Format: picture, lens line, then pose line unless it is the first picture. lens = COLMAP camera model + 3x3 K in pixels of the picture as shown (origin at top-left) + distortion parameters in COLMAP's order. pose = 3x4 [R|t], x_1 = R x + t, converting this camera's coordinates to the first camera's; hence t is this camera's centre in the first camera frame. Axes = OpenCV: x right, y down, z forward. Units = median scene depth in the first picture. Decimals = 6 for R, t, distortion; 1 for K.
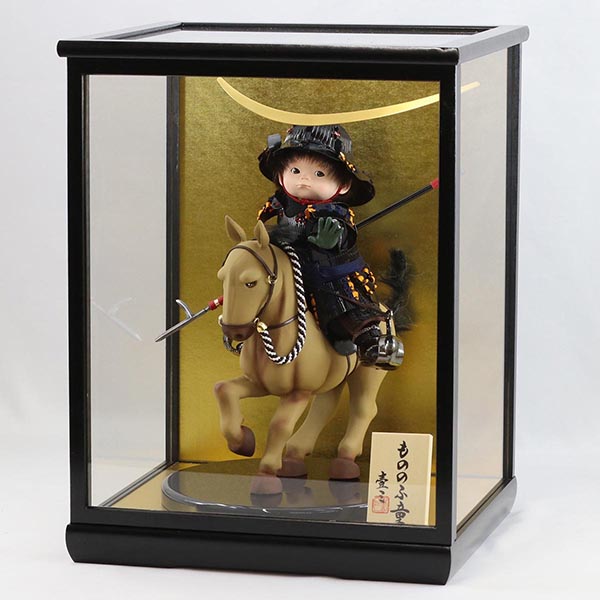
lens RADIAL K [[3069.3, 0, 300.0], [0, 3069.3, 300.0], [0, 0, 1]] dist [-0.111992, 5.042060]
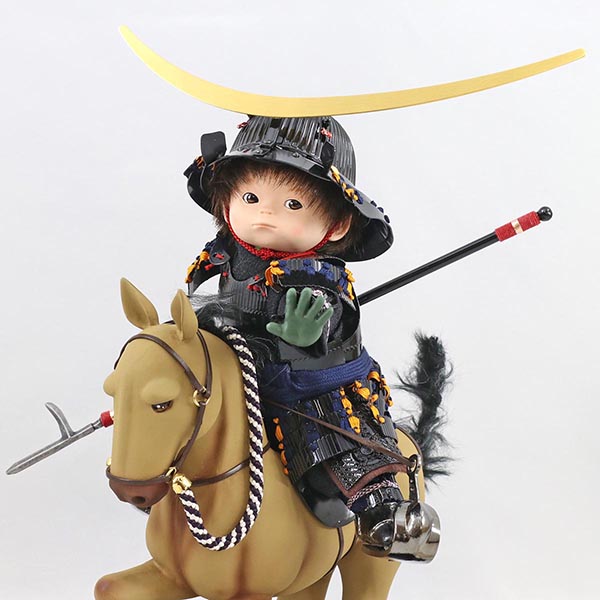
lens RADIAL K [[2634.1, 0, 300.0], [0, 2634.1, 300.0], [0, 0, 1]] dist [-0.129034, -1.515394]
pose [[0.999789, 0.017894, -0.010103, 0.012676], [-0.017777, 0.999776, 0.011517, -0.029403], [0.010307, -0.011335, 0.999883, 0.525779]]
